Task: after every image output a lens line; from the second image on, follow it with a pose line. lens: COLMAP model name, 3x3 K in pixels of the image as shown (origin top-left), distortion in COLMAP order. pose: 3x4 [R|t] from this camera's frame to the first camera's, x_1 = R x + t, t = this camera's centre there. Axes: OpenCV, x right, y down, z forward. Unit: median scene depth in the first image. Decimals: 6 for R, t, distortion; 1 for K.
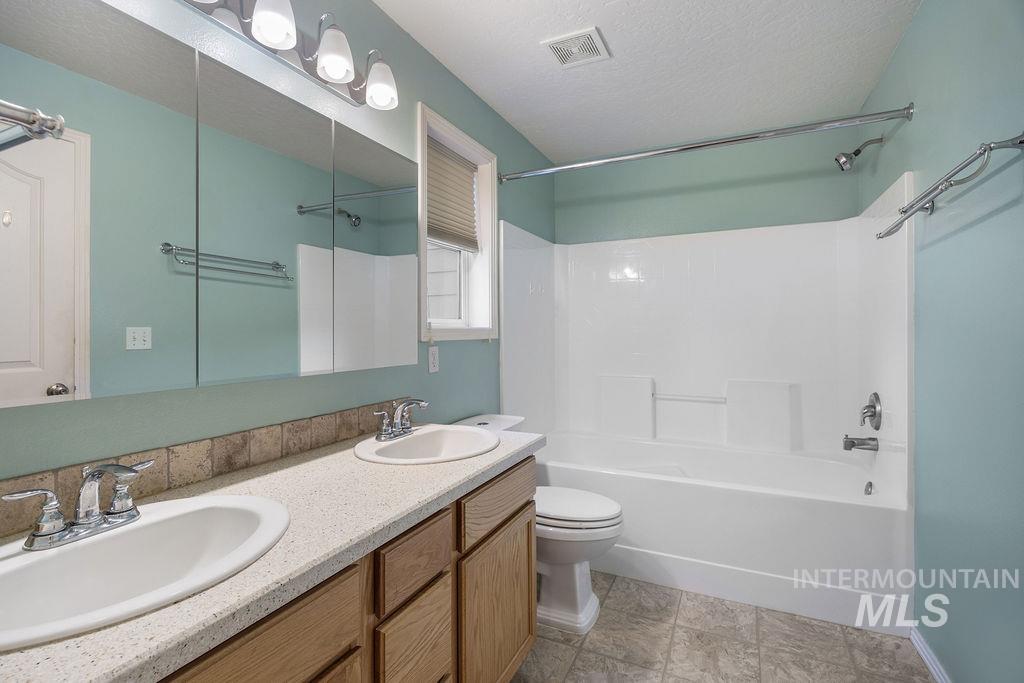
lens RADIAL K [[480.6, 0, 512.0], [0, 480.6, 341.5], [0, 0, 1]] dist [0.002196, 0.000163]
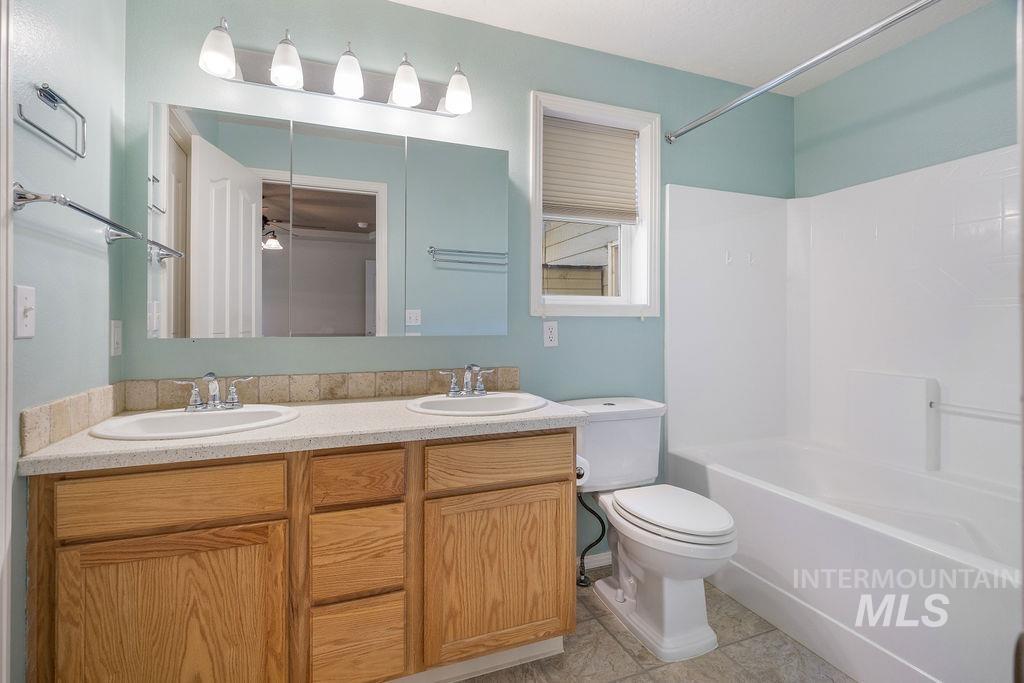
lens RADIAL K [[483.2, 0, 511.1], [0, 483.2, 336.6], [0, 0, 1]] dist [-0.001477, -0.000684]
pose [[0.724810, 0.021985, -0.688598, 0.505477], [-0.019206, 0.999747, 0.011704, 0.033132], [0.688681, 0.004742, 0.725049, 0.191726]]
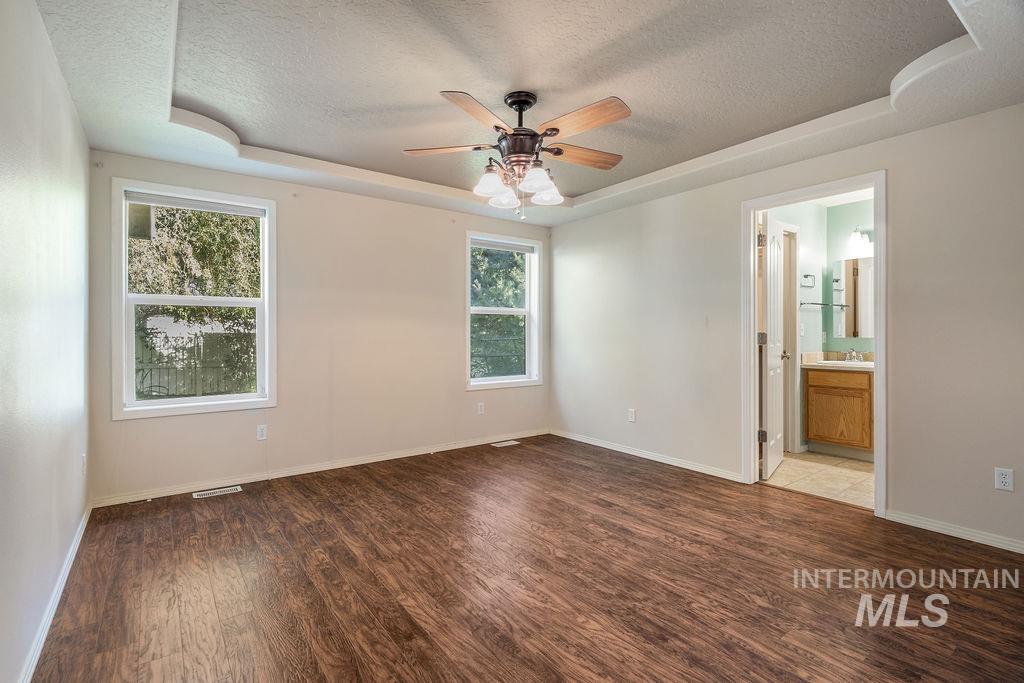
lens RADIAL K [[462.8, 0, 512.9], [0, 462.8, 329.3], [0, 0, 1]] dist [0.001601, 0.000453]
pose [[-0.489328, 0.006974, -0.872072, 2.203593], [-0.000449, 0.999966, 0.008249, 0.000260], [0.872100, 0.004428, -0.489308, 0.093676]]
